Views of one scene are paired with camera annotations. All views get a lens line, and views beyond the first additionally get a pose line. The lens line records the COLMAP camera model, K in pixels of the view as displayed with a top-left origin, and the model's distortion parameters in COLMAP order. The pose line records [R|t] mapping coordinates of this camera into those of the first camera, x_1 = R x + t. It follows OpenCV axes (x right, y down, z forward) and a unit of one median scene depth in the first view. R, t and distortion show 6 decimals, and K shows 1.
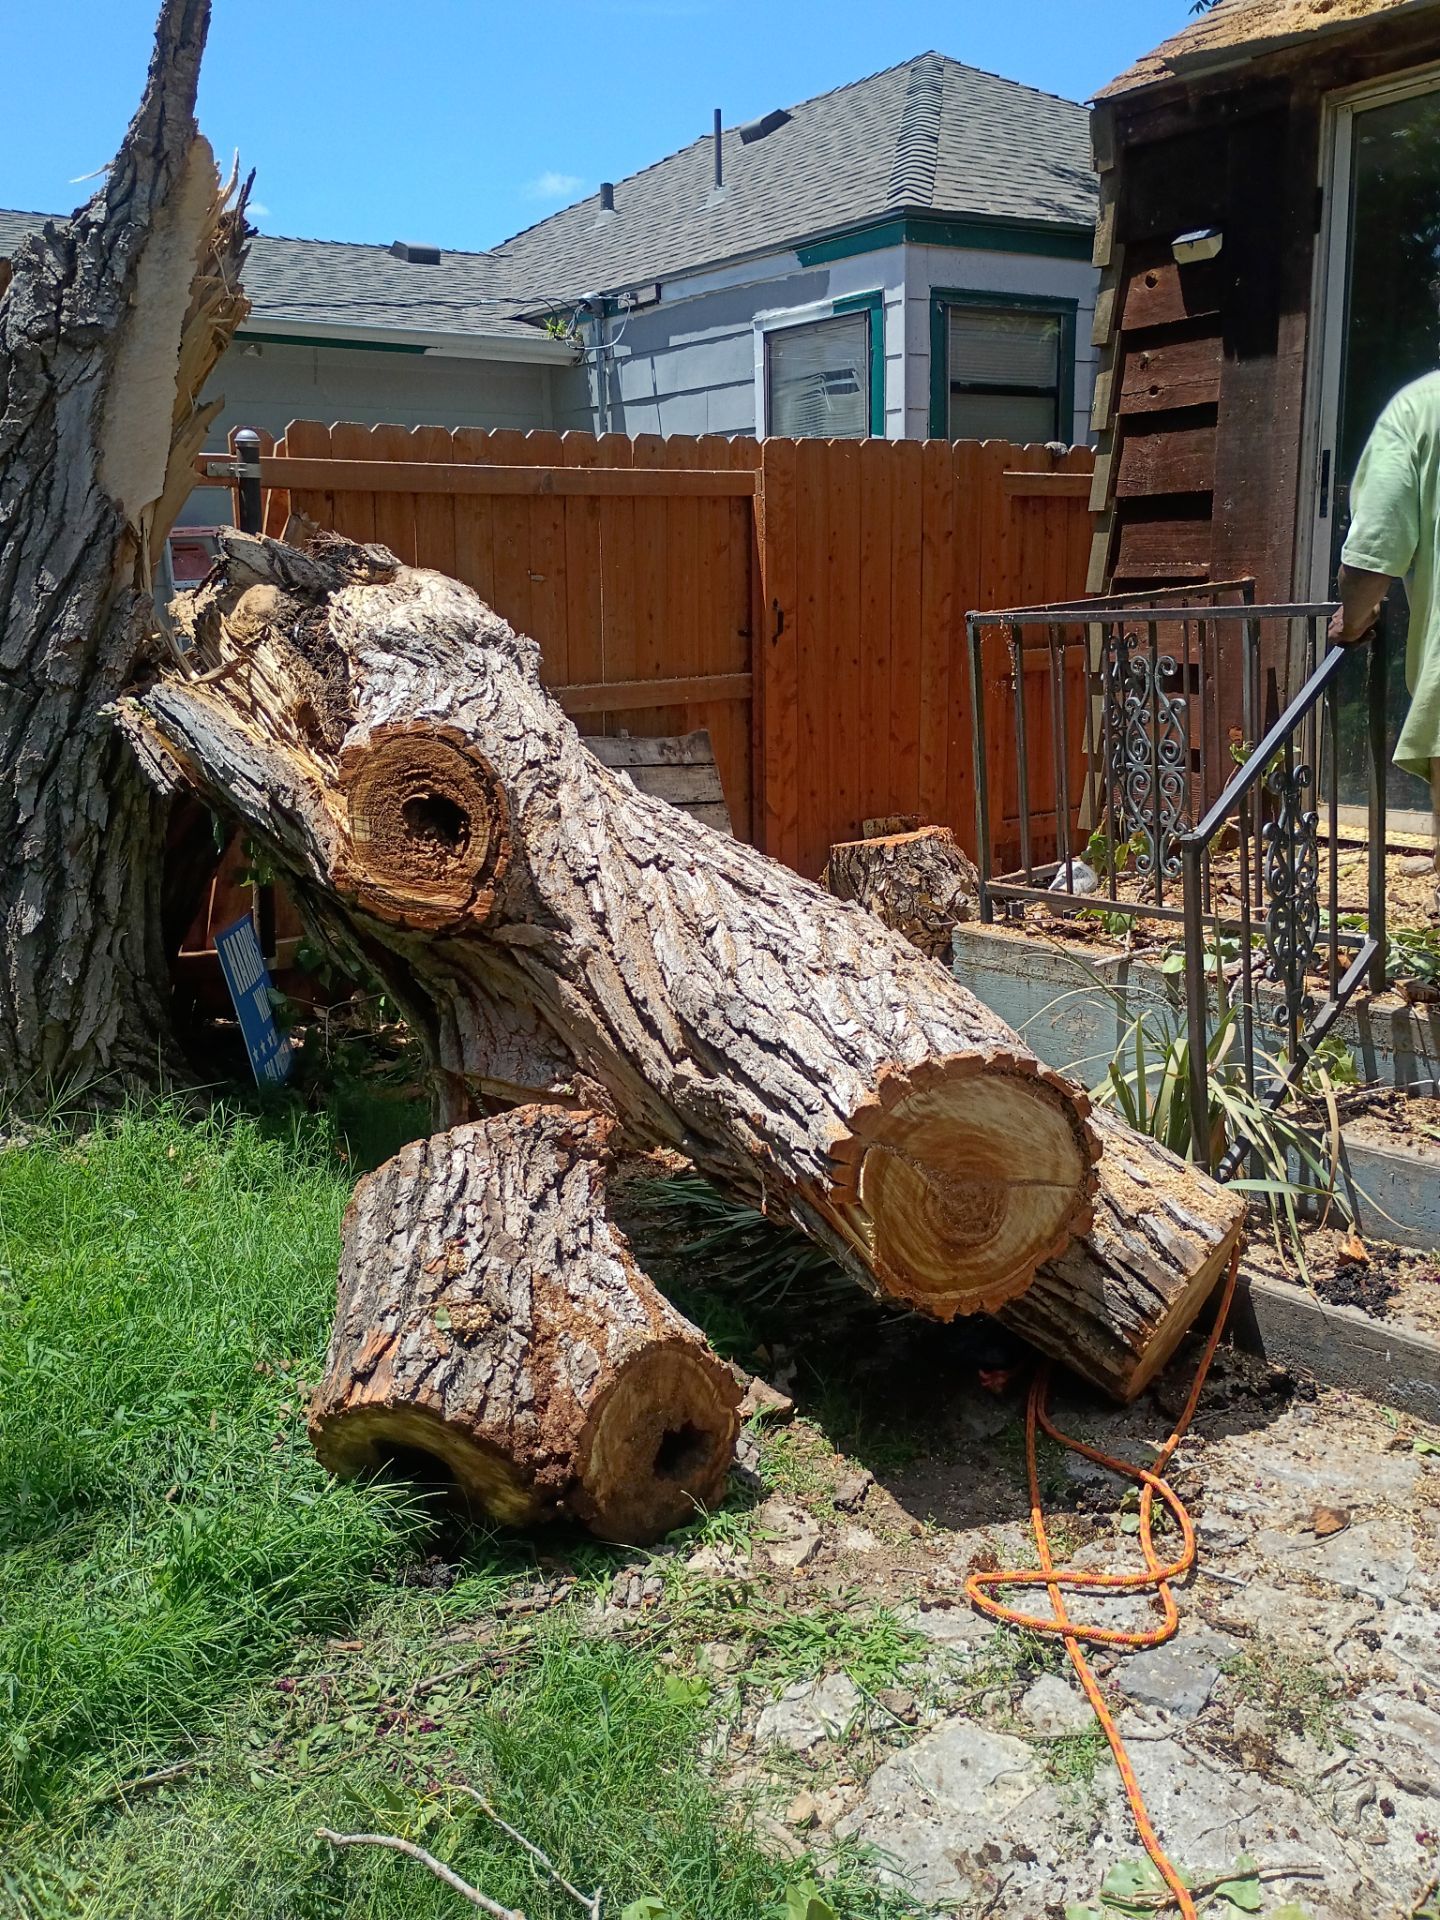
lens RADIAL K [[1662.9, 0, 757.9], [0, 1662.9, 911.5], [0, 0, 1]] dist [0.062228, -0.082945]
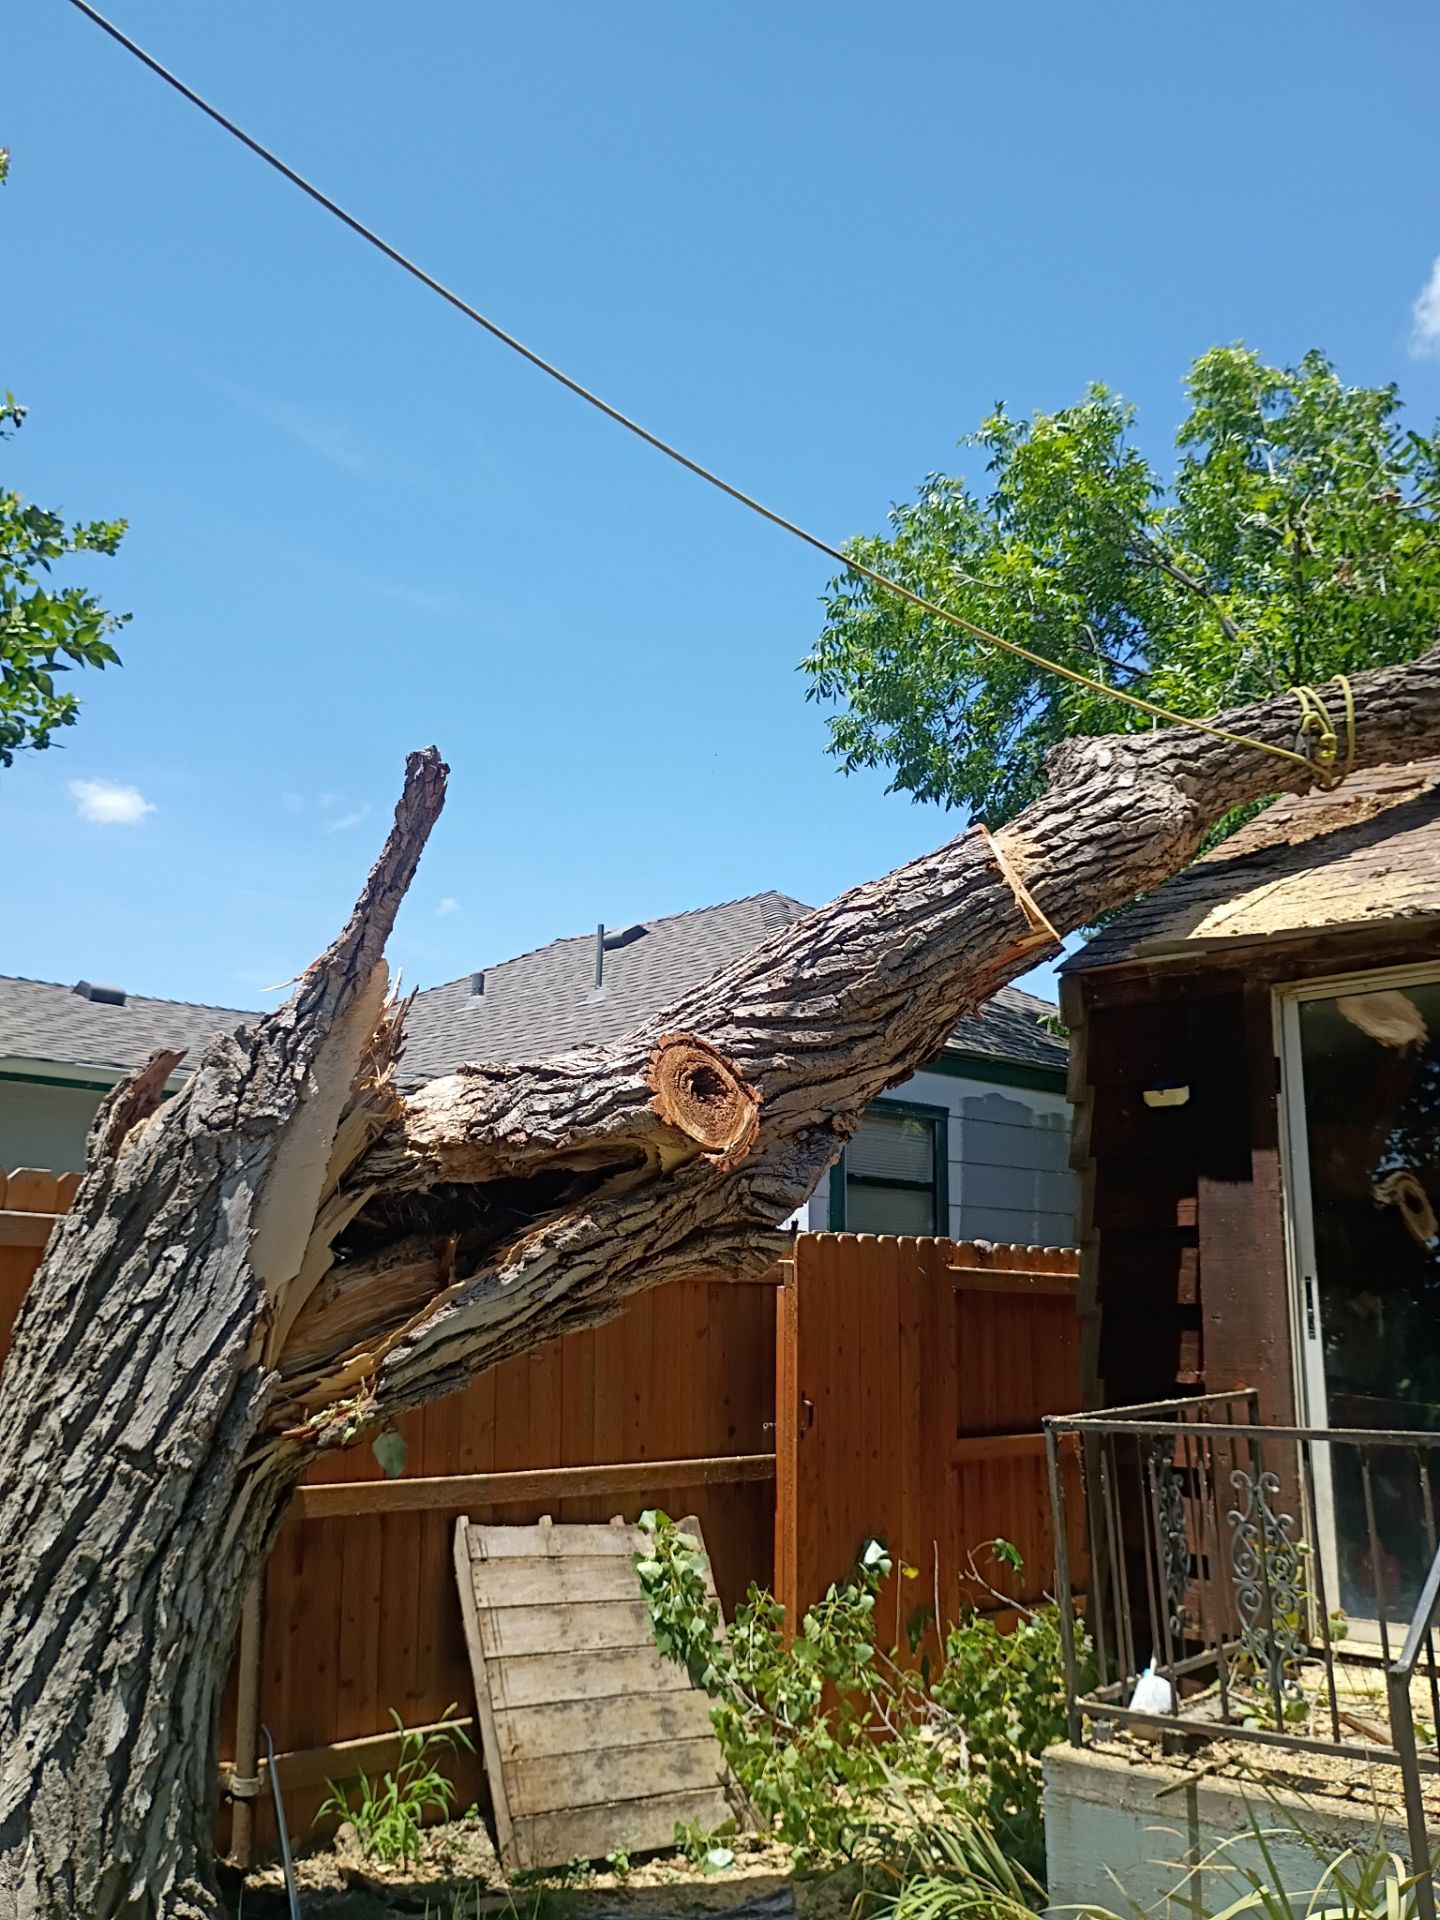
lens RADIAL K [[1662.9, 0, 726.1], [0, 1662.9, 964.8], [0, 0, 1]] dist [0.062228, -0.082945]
pose [[0.988127, 0.071272, 0.136108, -0.258778], [-0.010816, 0.915965, -0.401112, -0.016485], [-0.153259, 0.394878, 0.905861, -0.038066]]
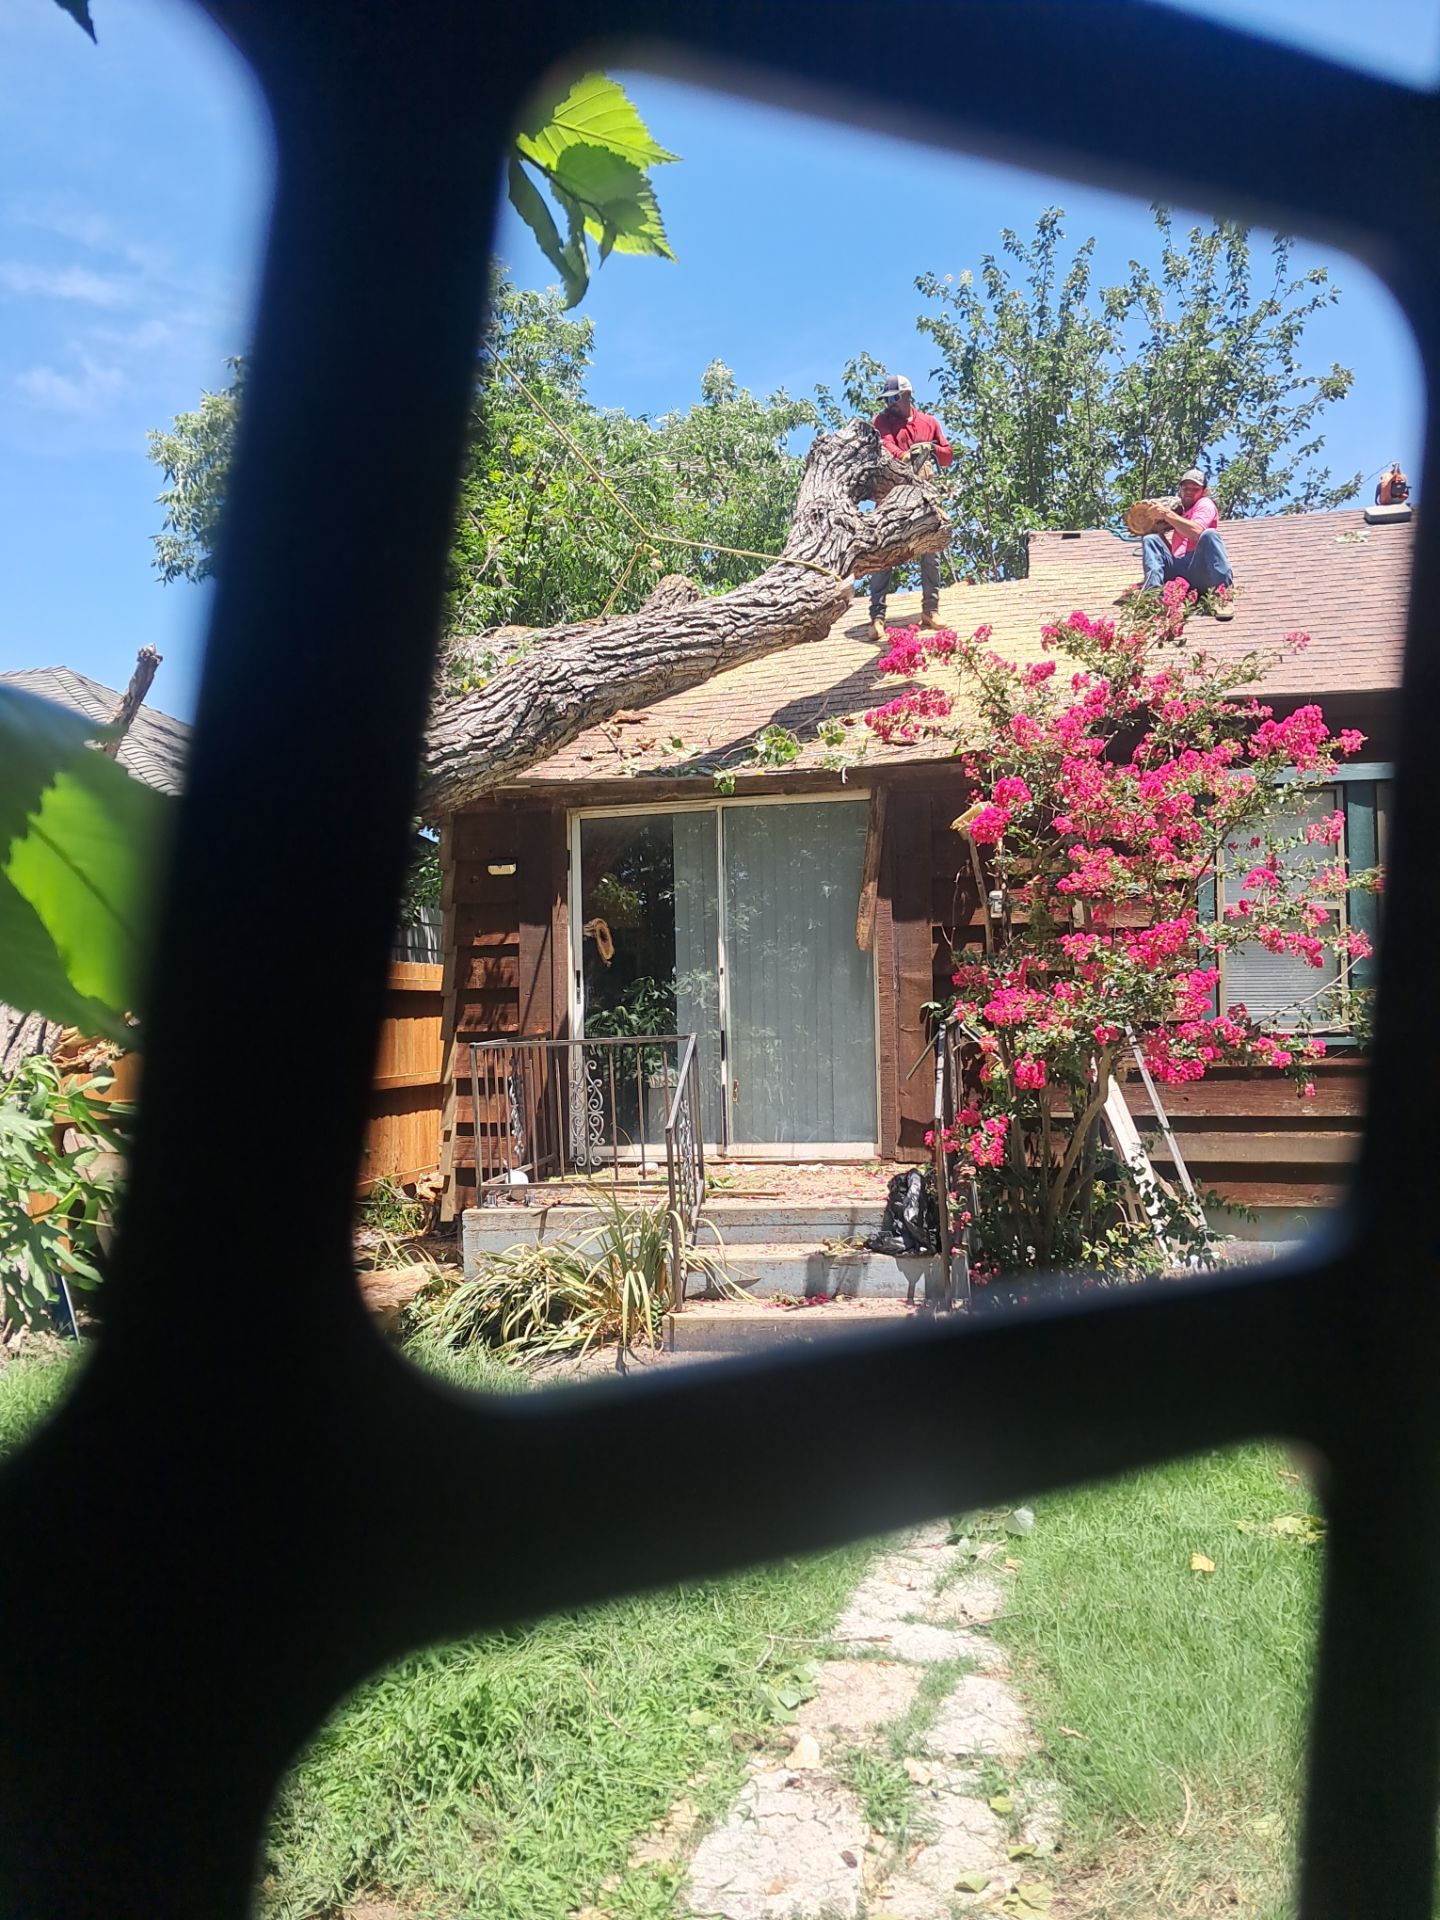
lens RADIAL K [[1540.6, 0, 734.9], [0, 1540.6, 920.0], [0, 0, 1]] dist [0.118433, -0.002536]
pose [[0.754852, 0.061517, 0.653004, -0.906095], [0.128029, 0.962621, -0.238682, 0.163492], [-0.643279, 0.263773, 0.718760, -0.583851]]
